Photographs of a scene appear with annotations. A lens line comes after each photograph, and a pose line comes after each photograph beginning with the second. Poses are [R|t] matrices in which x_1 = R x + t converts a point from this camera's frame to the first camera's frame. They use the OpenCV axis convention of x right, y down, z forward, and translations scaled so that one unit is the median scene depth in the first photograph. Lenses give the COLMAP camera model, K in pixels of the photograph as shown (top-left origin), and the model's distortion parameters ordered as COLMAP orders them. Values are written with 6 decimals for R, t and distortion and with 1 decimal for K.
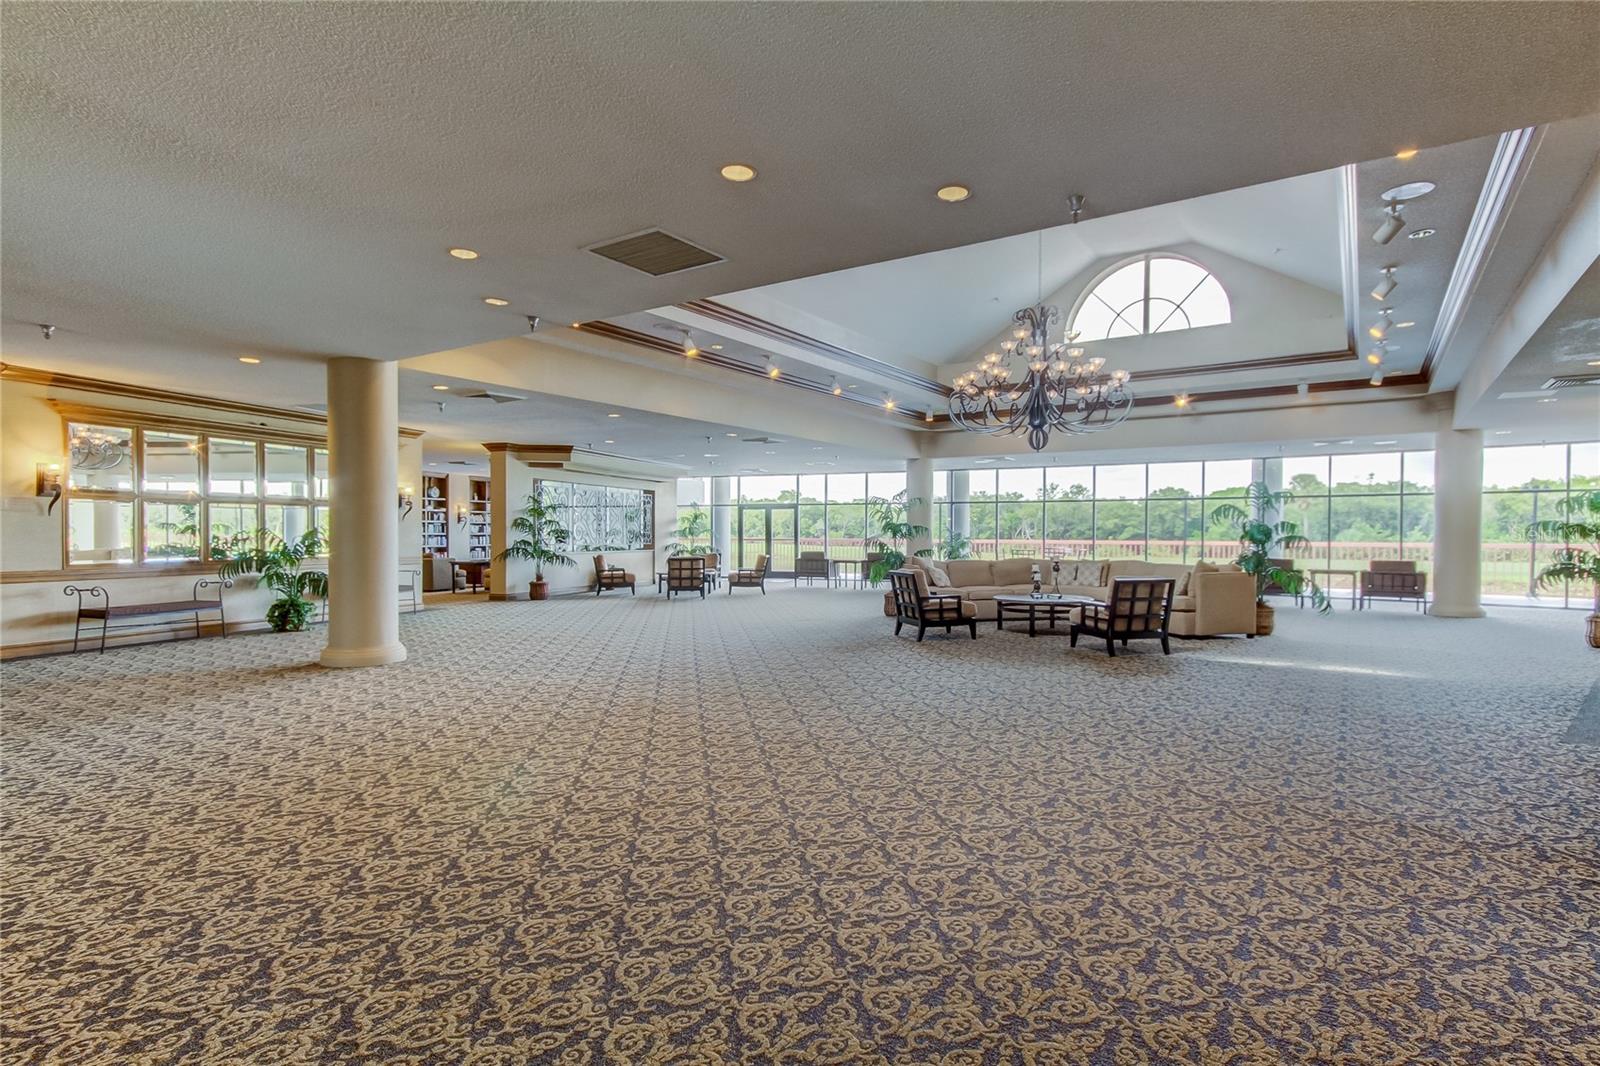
lens RADIAL K [[821.5, 0, 802.7], [0, 821.5, 526.6], [0, 0, 1]] dist [0.025518, -0.000208]
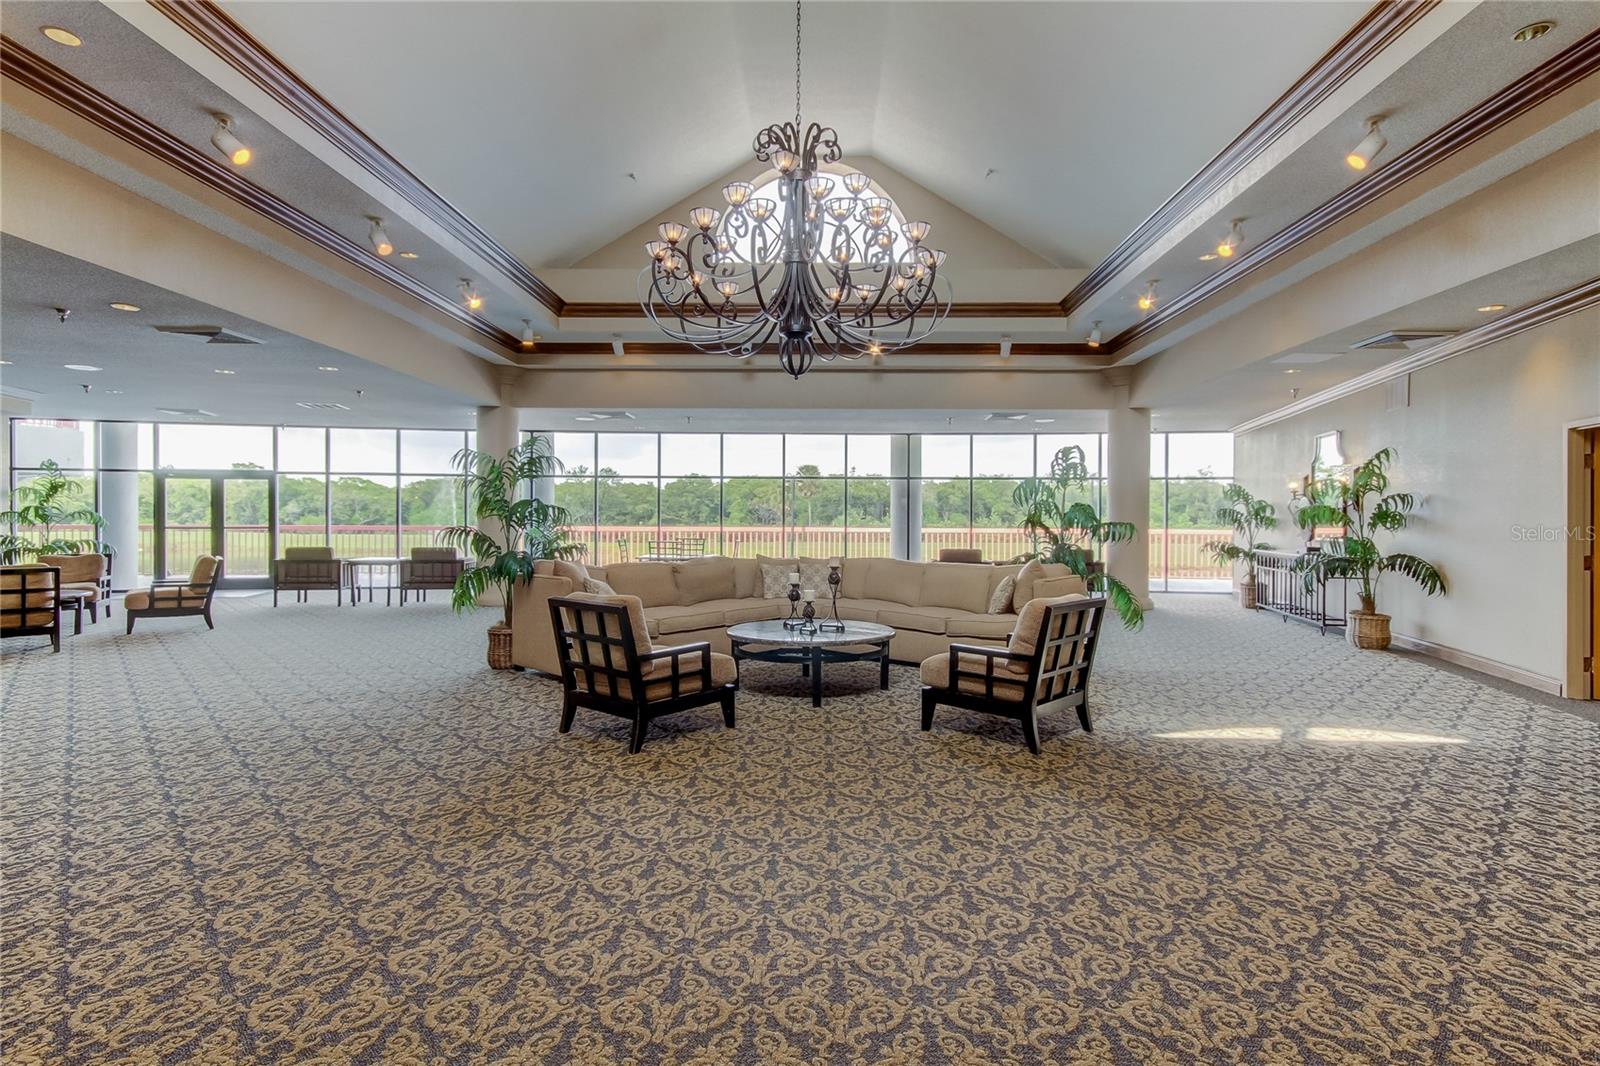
lens RADIAL K [[821.5, 0, 802.7], [0, 821.5, 526.6], [0, 0, 1]] dist [0.025518, -0.000208]
pose [[0.837905, -0.003686, 0.545803, -0.018475], [-0.006276, 0.999846, 0.016389, 0.002296], [-0.545780, -0.017158, 0.837753, 0.305322]]
